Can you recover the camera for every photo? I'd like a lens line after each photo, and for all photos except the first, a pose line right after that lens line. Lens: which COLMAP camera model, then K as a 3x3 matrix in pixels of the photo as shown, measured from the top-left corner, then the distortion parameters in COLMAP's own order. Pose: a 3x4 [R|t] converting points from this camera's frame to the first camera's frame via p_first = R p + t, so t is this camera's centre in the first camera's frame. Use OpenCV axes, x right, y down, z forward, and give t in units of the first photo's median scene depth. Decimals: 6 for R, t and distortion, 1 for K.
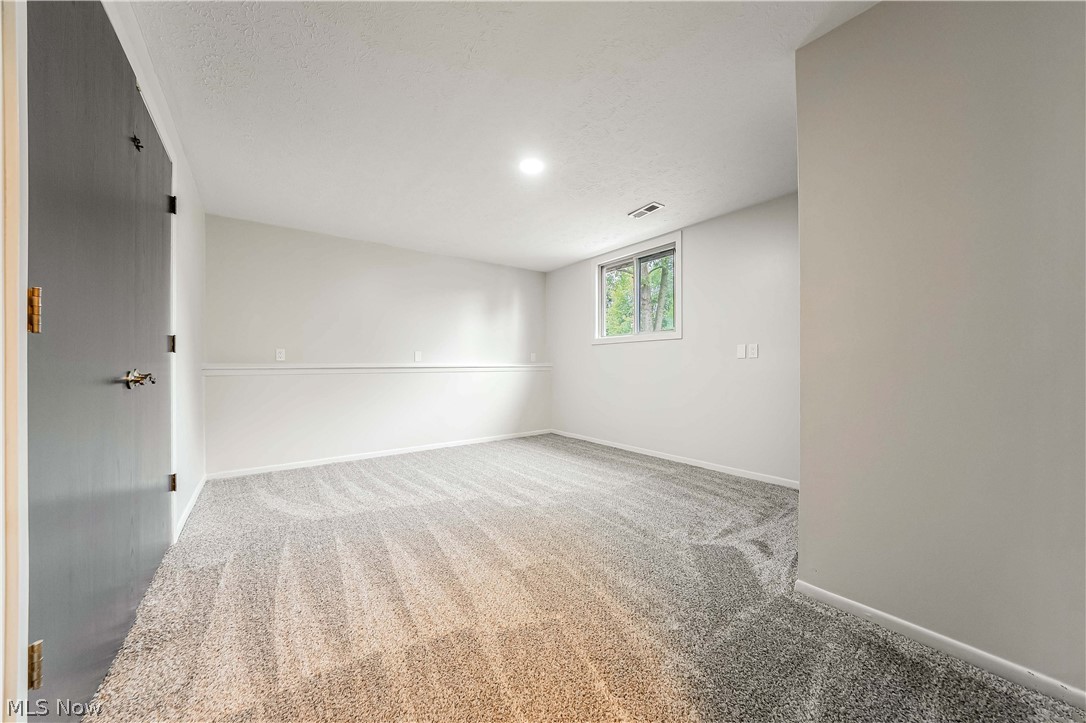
lens RADIAL K [[374.2, 0, 543.3], [0, 374.2, 363.1], [0, 0, 1]] dist [-0.009166, -0.000094]
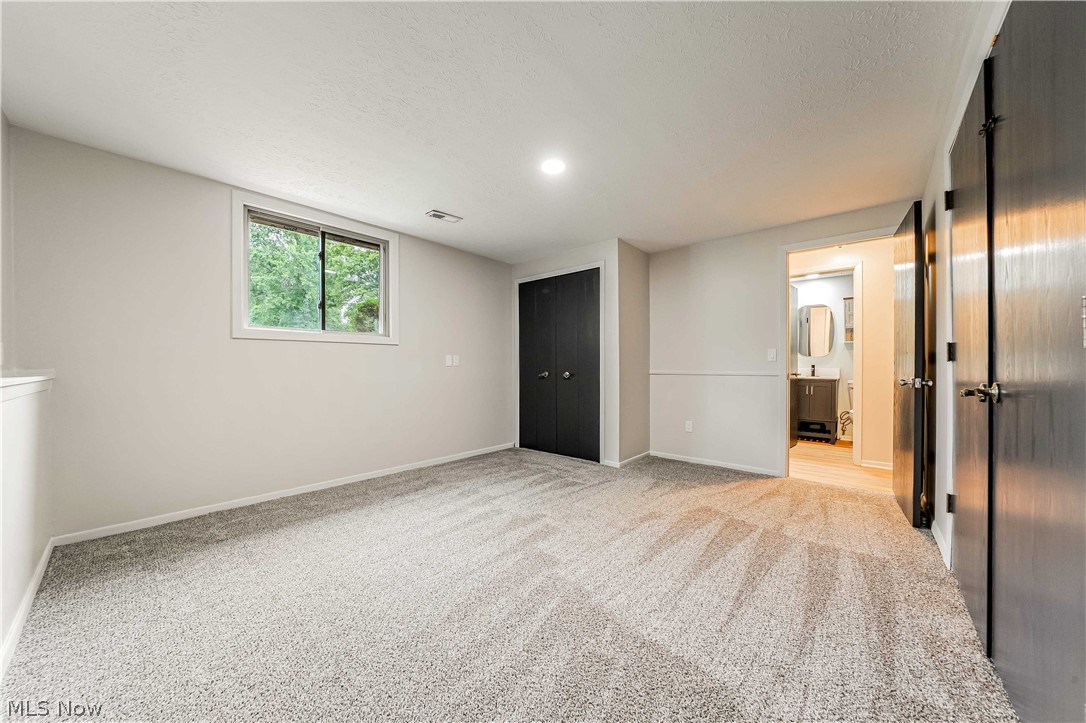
lens RADIAL K [[374.2, 0, 543.4], [0, 374.2, 368.1], [0, 0, 1]] dist [-0.009166, -0.000094]
pose [[-0.192047, 0.010171, 0.981333, -0.570548], [-0.001285, 0.999943, -0.010616, 0.004201], [-0.981385, -0.003300, -0.192023, 0.707649]]
